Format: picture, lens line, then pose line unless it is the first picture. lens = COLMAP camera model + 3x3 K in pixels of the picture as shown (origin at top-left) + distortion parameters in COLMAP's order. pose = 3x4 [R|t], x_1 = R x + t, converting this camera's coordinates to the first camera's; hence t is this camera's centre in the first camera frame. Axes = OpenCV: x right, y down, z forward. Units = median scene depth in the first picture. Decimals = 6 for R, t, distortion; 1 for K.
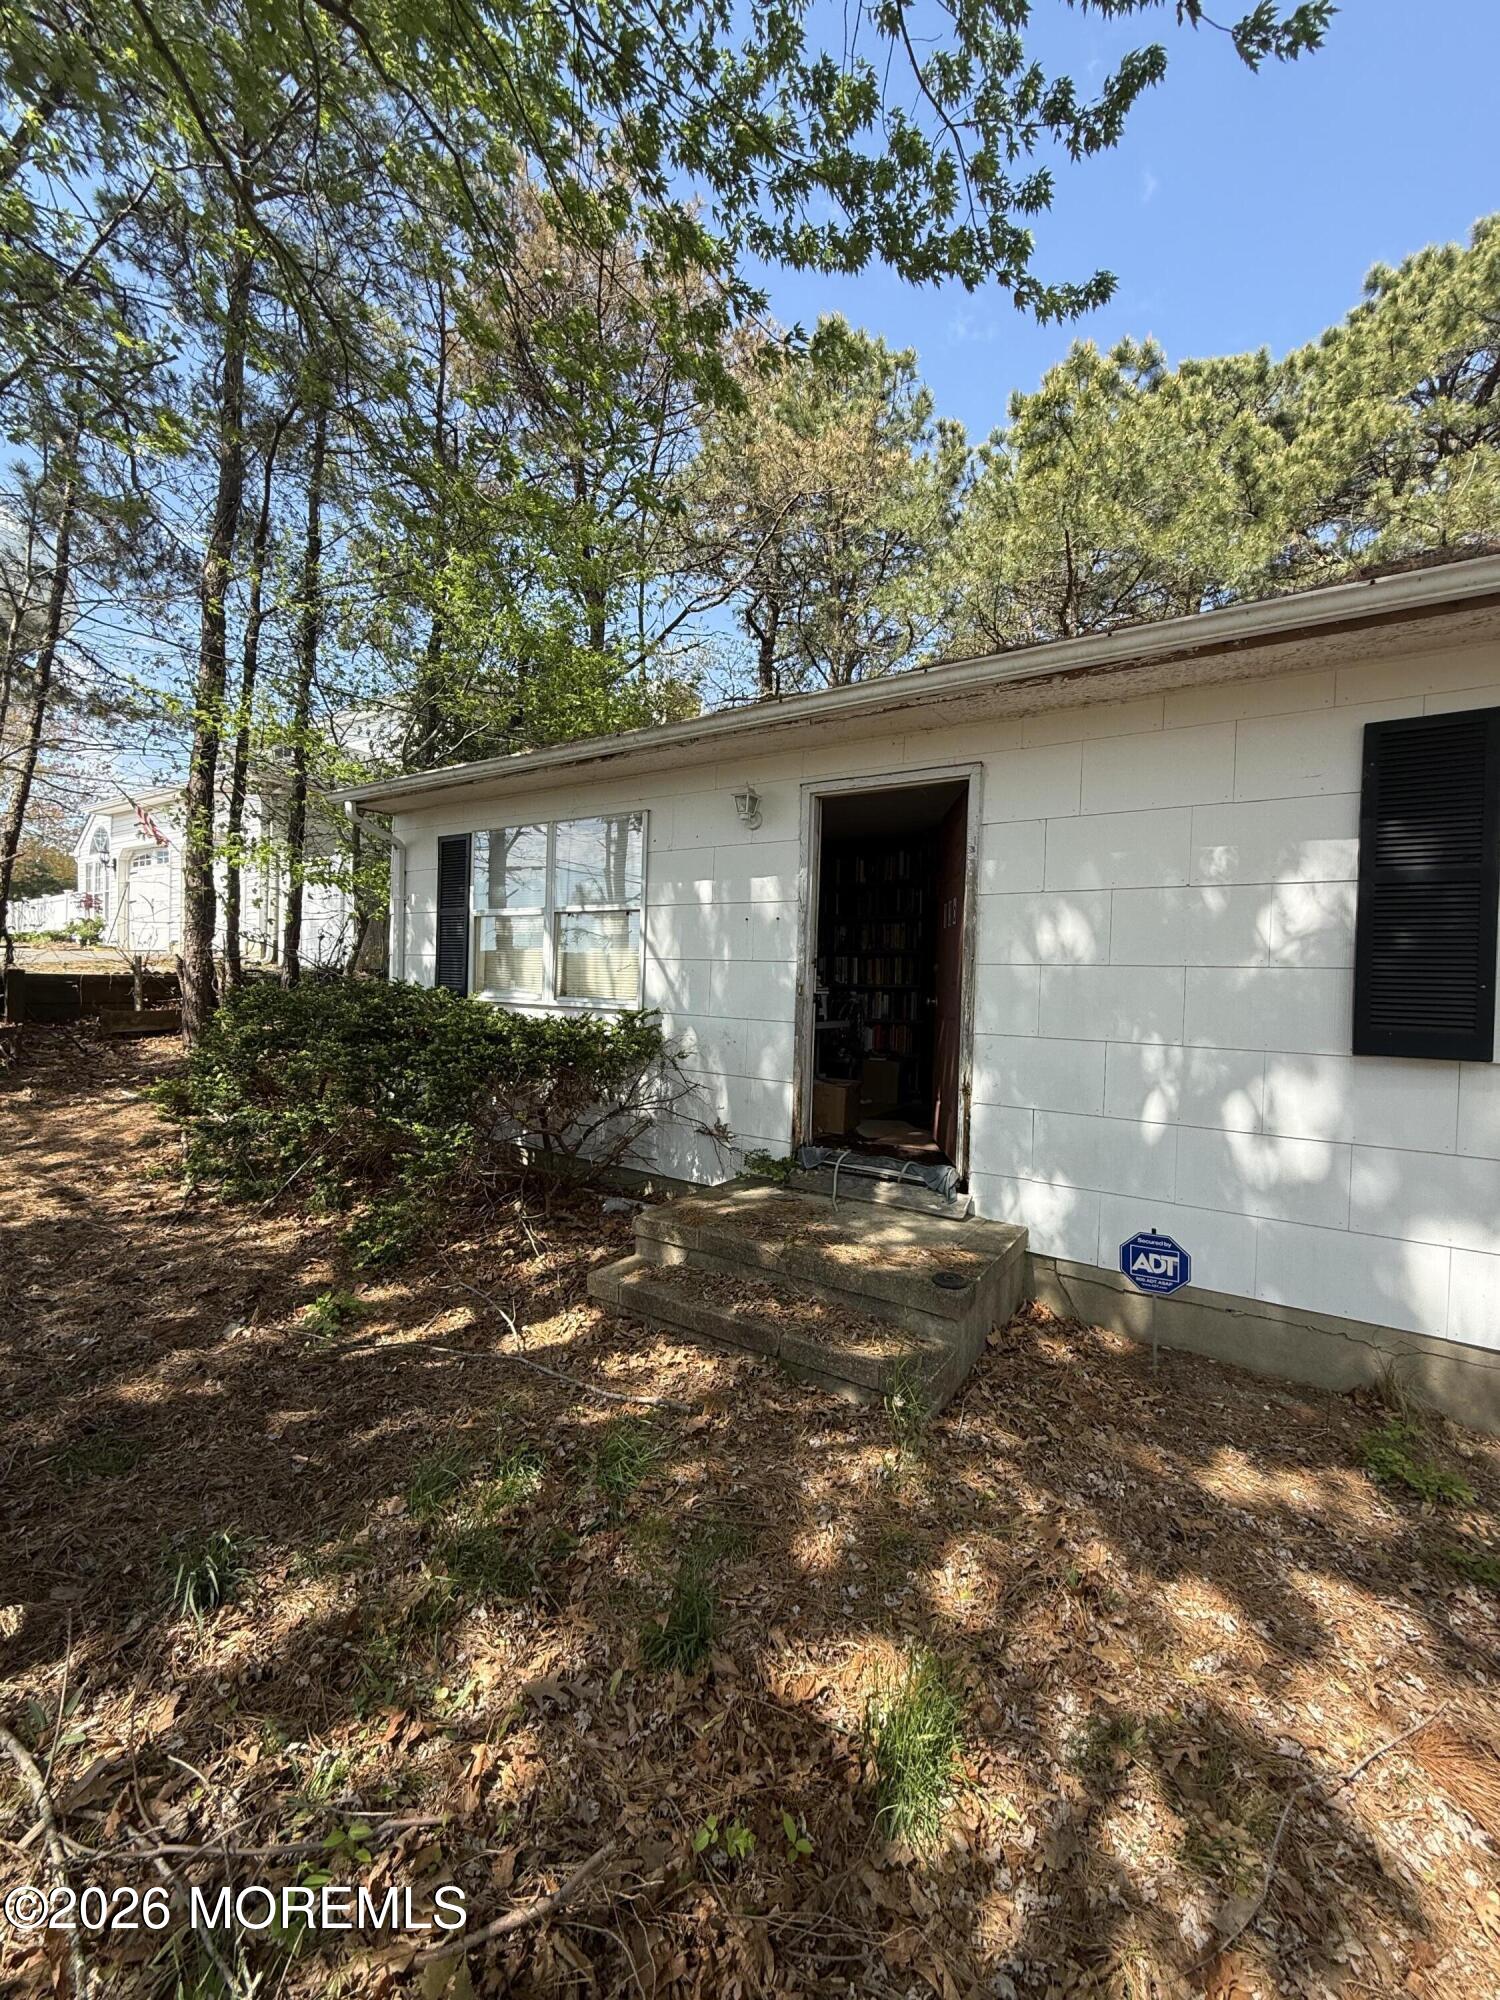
lens RADIAL K [[791.9, 0, 747.2], [0, 791.9, 995.8], [0, 0, 1]] dist [-0.001017, 0.000268]
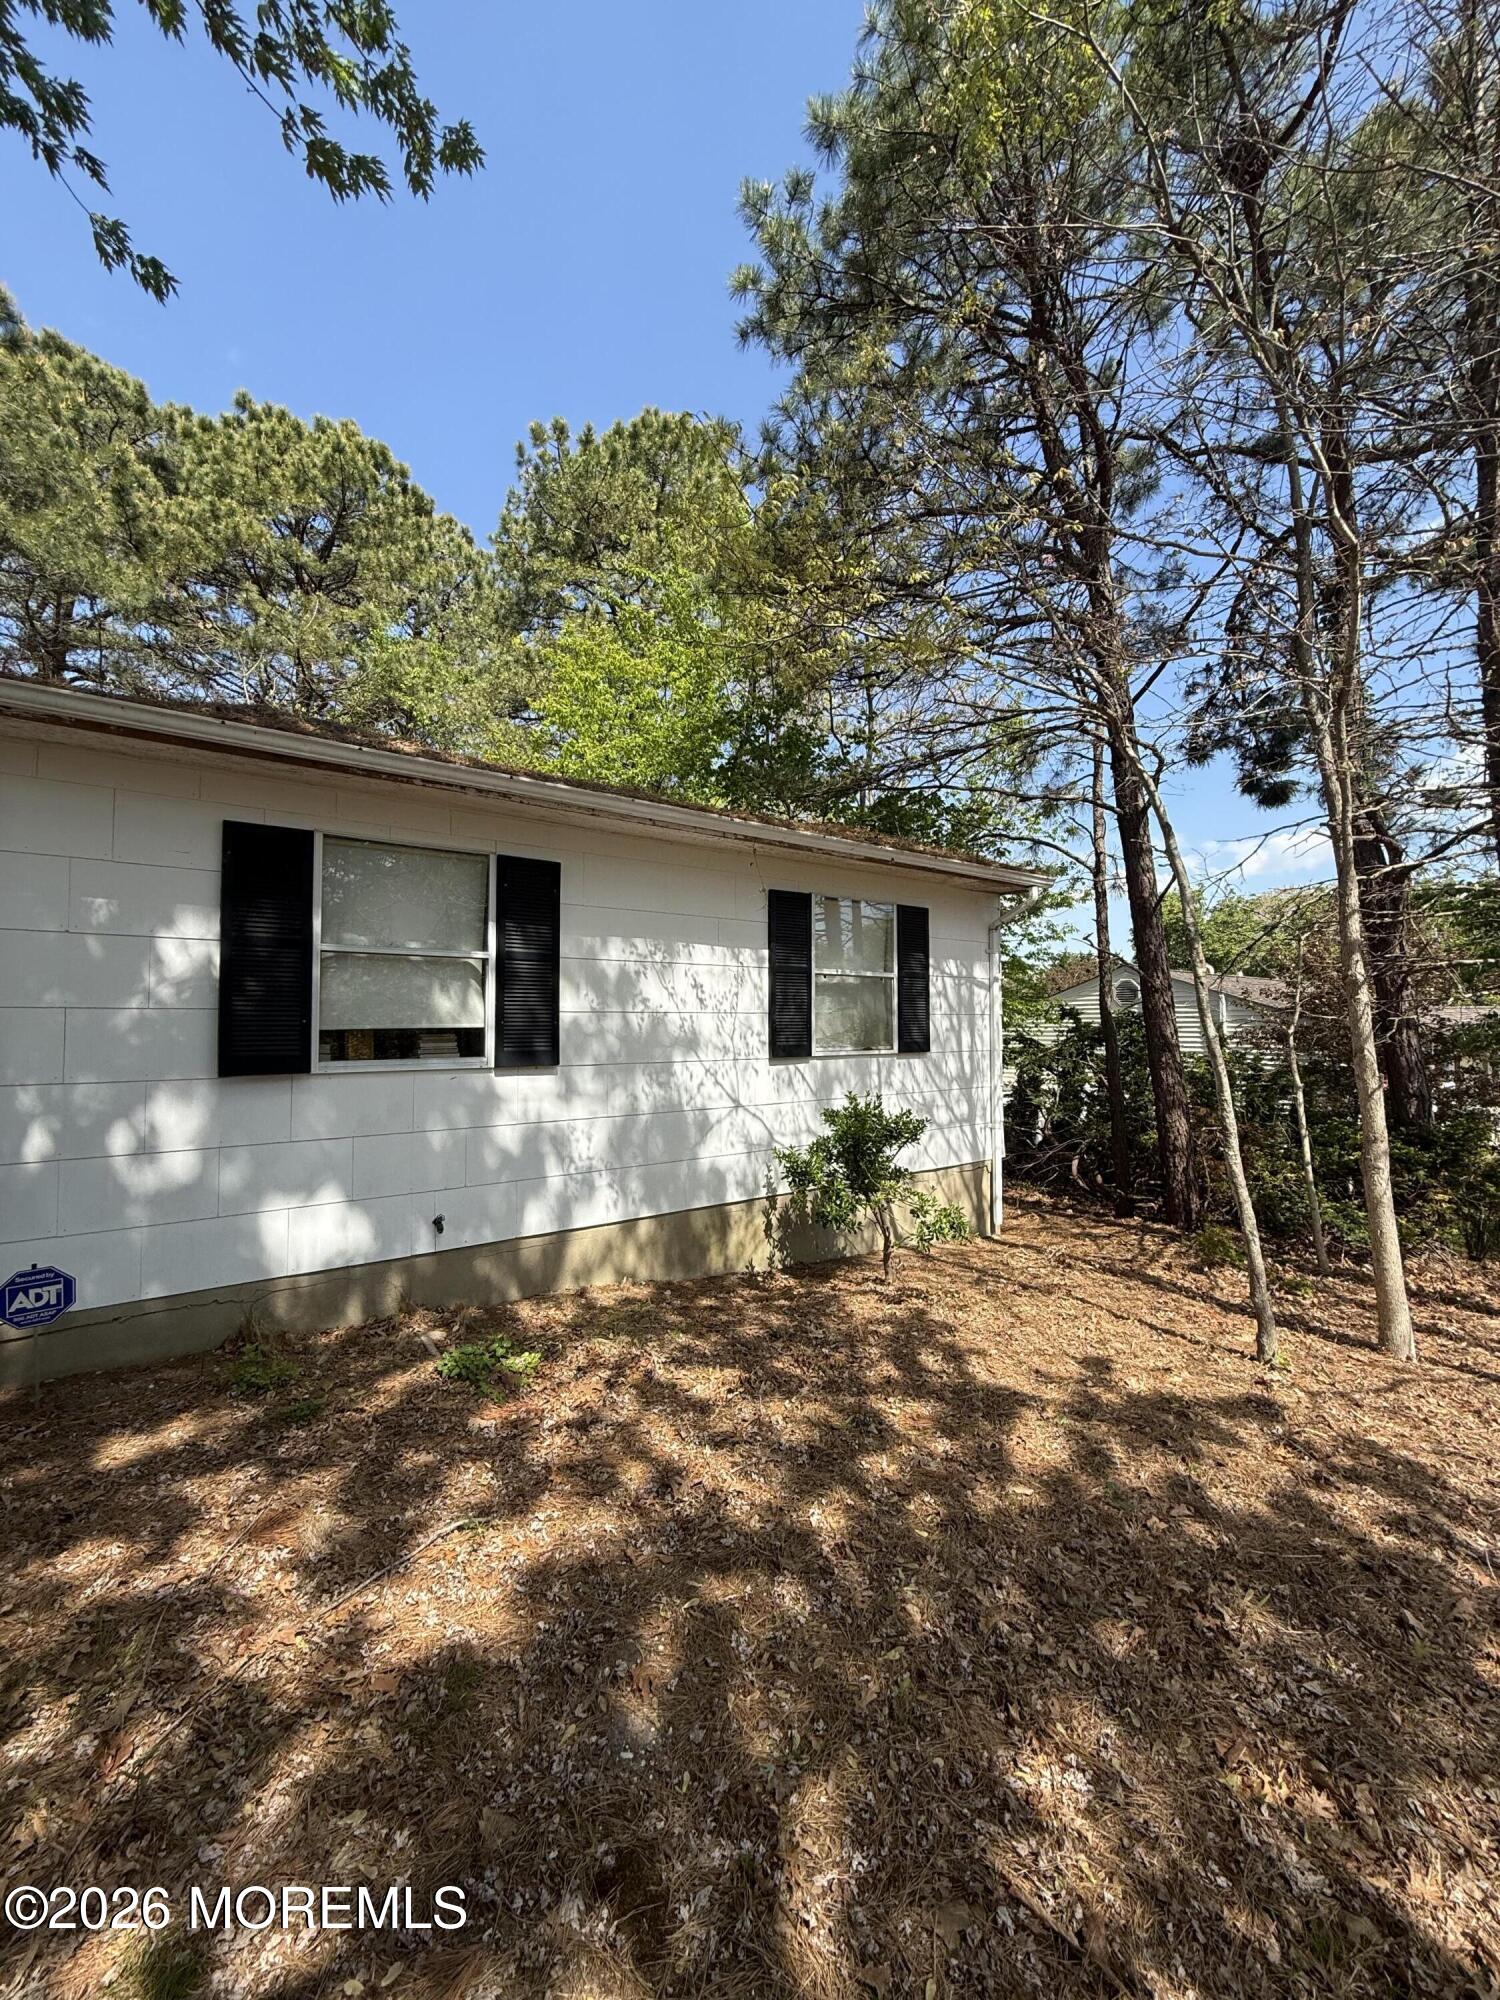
lens RADIAL K [[791.9, 0, 746.4], [0, 791.9, 996.3], [0, 0, 1]] dist [-0.001017, 0.000268]
pose [[0.344992, 0.002812, 0.938601, -0.119307], [0.028159, 0.999514, -0.013344, -0.012792], [-0.938183, 0.031034, 0.344745, -0.210476]]
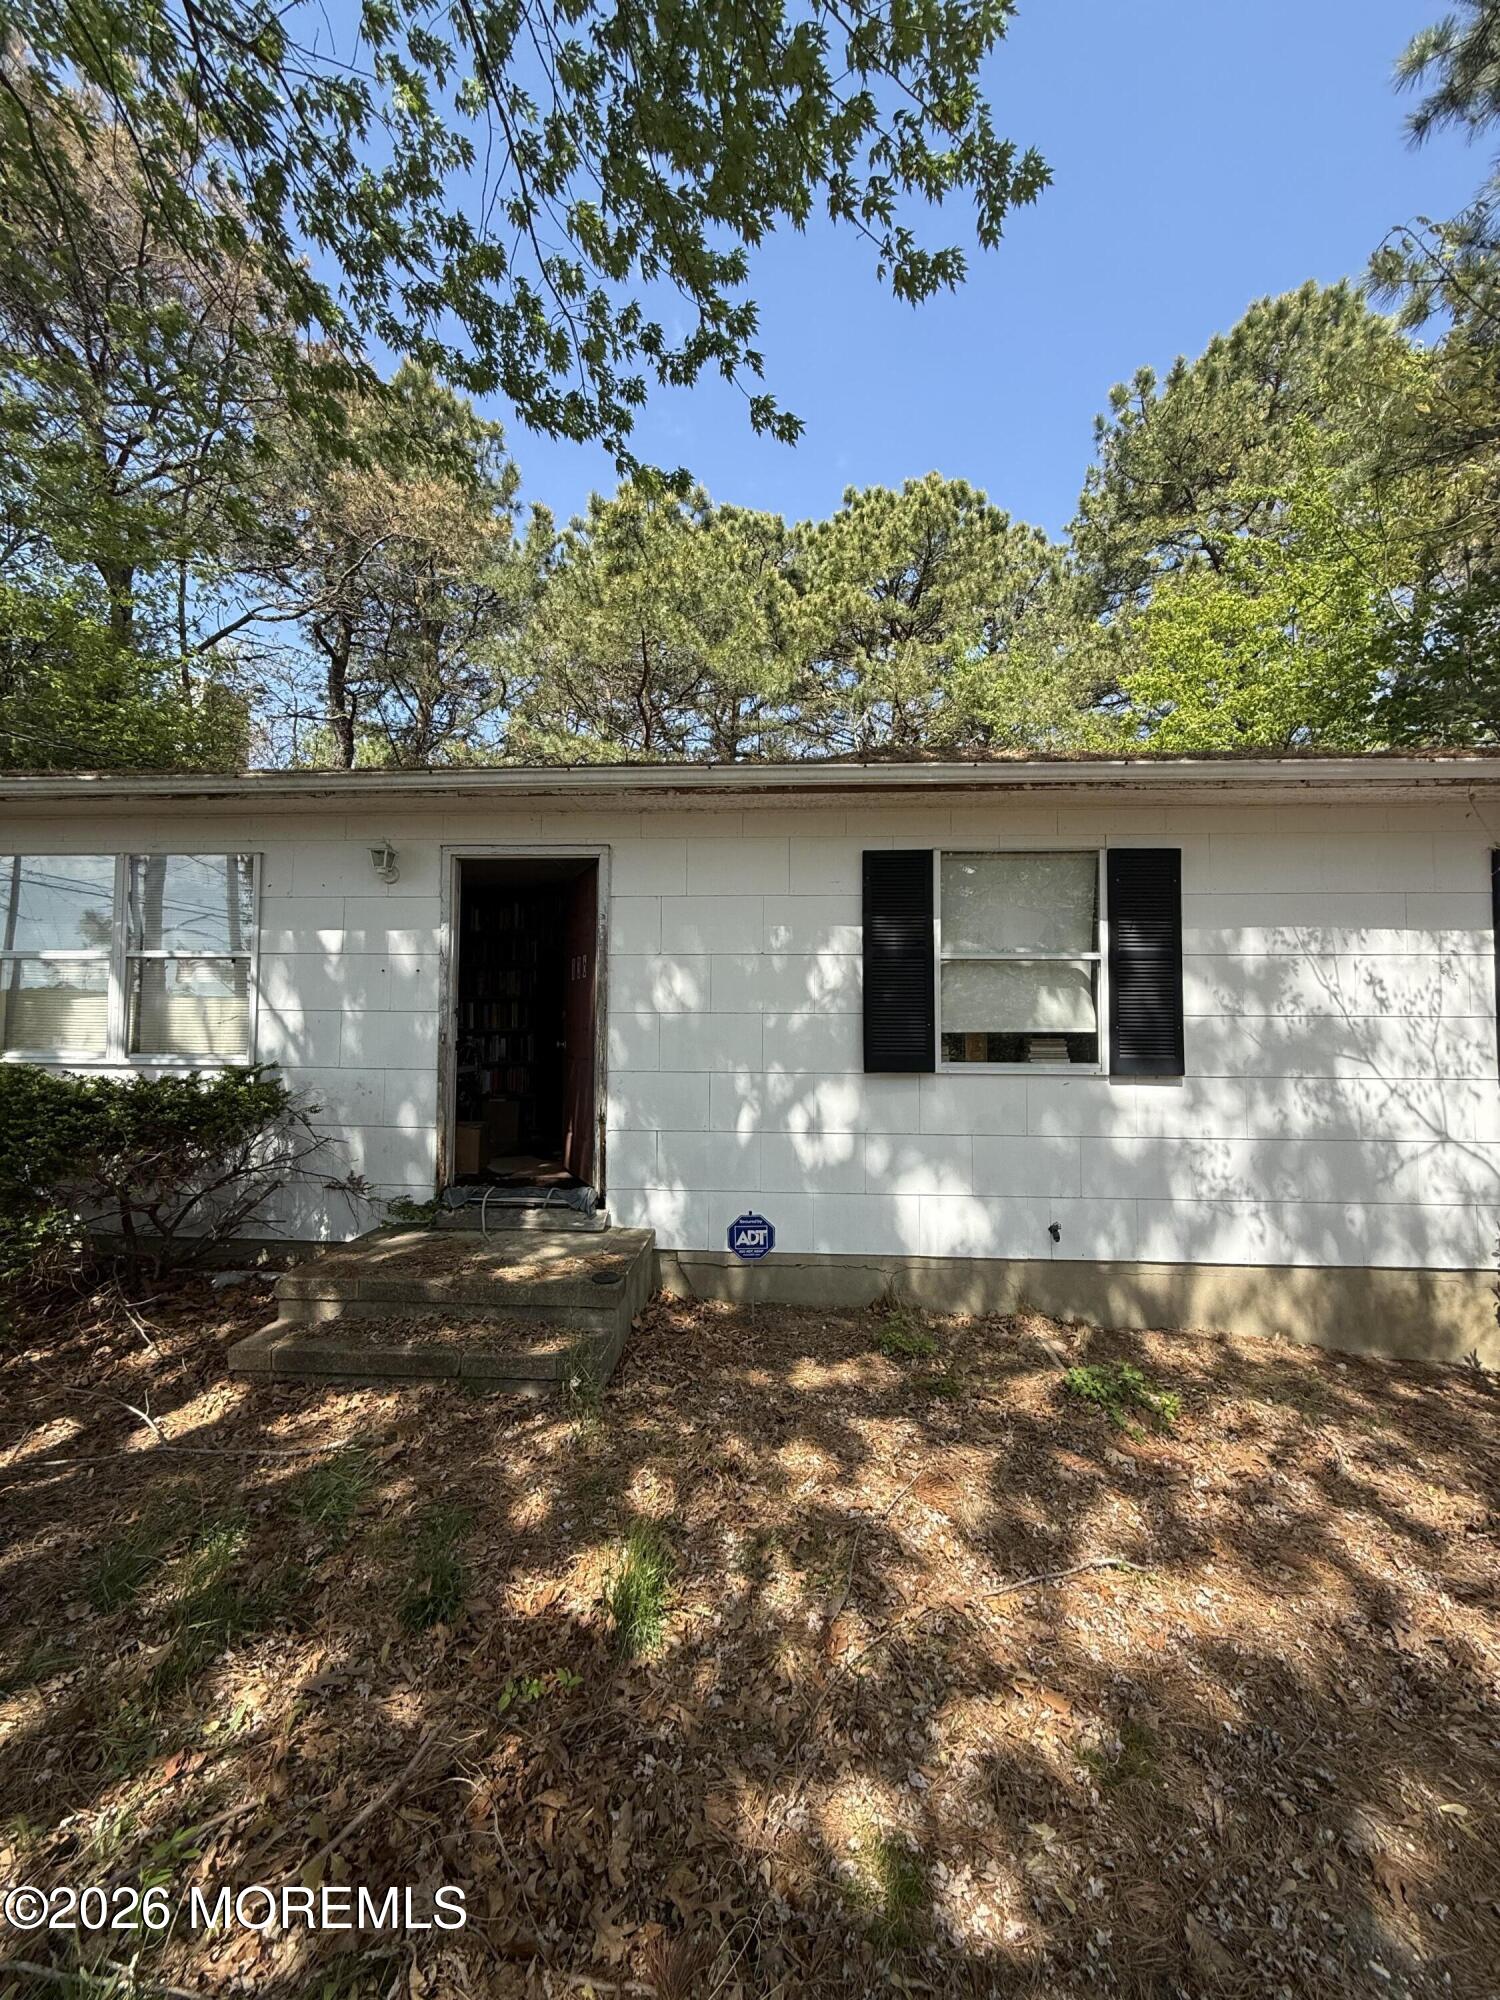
lens RADIAL K [[791.9, 0, 746.3], [0, 791.9, 994.1], [0, 0, 1]] dist [-0.001017, 0.000268]
pose [[0.866802, -0.004359, 0.498634, -0.139884], [0.028461, 0.998764, -0.040746, -0.015426], [-0.497840, 0.049510, 0.865854, -0.153296]]
